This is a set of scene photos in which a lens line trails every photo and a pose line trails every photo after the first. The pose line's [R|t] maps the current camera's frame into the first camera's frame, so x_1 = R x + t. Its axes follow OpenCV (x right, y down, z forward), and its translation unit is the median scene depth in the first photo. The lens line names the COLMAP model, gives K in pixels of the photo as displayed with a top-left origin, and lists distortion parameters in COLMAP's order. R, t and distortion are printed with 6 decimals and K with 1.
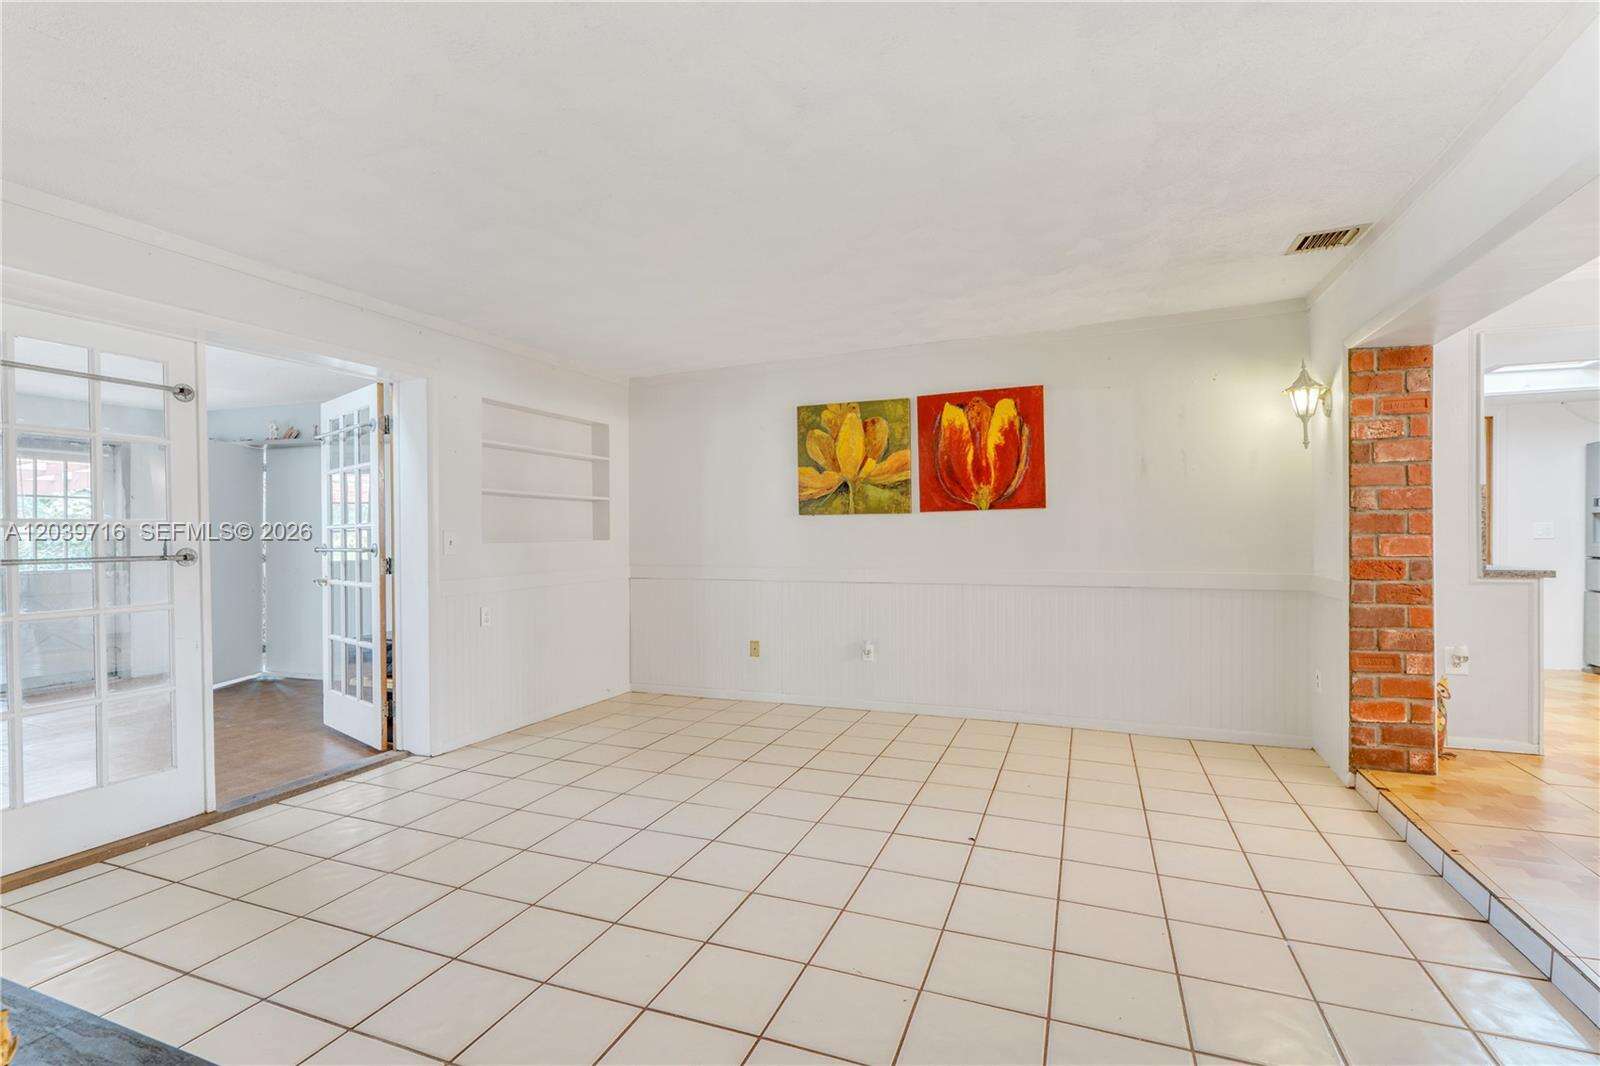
lens RADIAL K [[718.6, 0, 797.9], [0, 718.6, 531.3], [0, 0, 1]] dist [-0.001280, -0.001896]
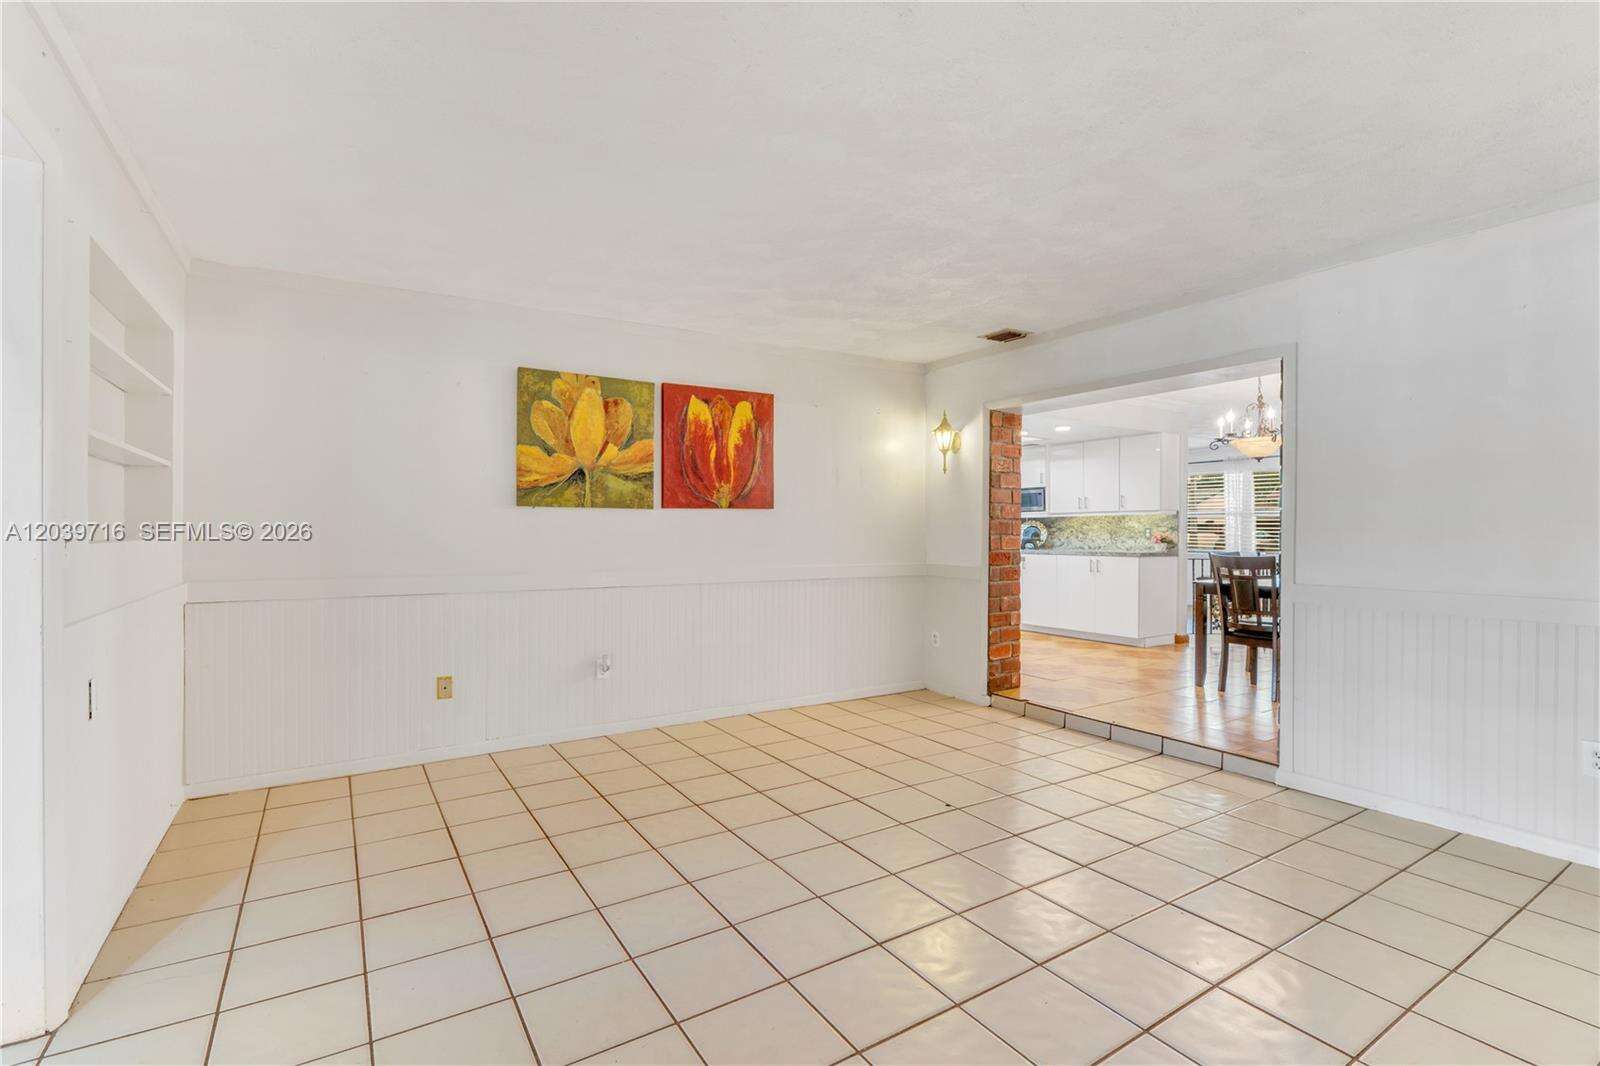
lens RADIAL K [[718.6, 0, 767.6], [0, 718.6, 535.8], [0, 0, 1]] dist [-0.001280, -0.001896]
pose [[0.604089, 0.005556, 0.796898, -0.504599], [-0.010270, 0.999947, 0.000814, 0.007078], [-0.796851, -0.008676, 0.604114, 0.344507]]
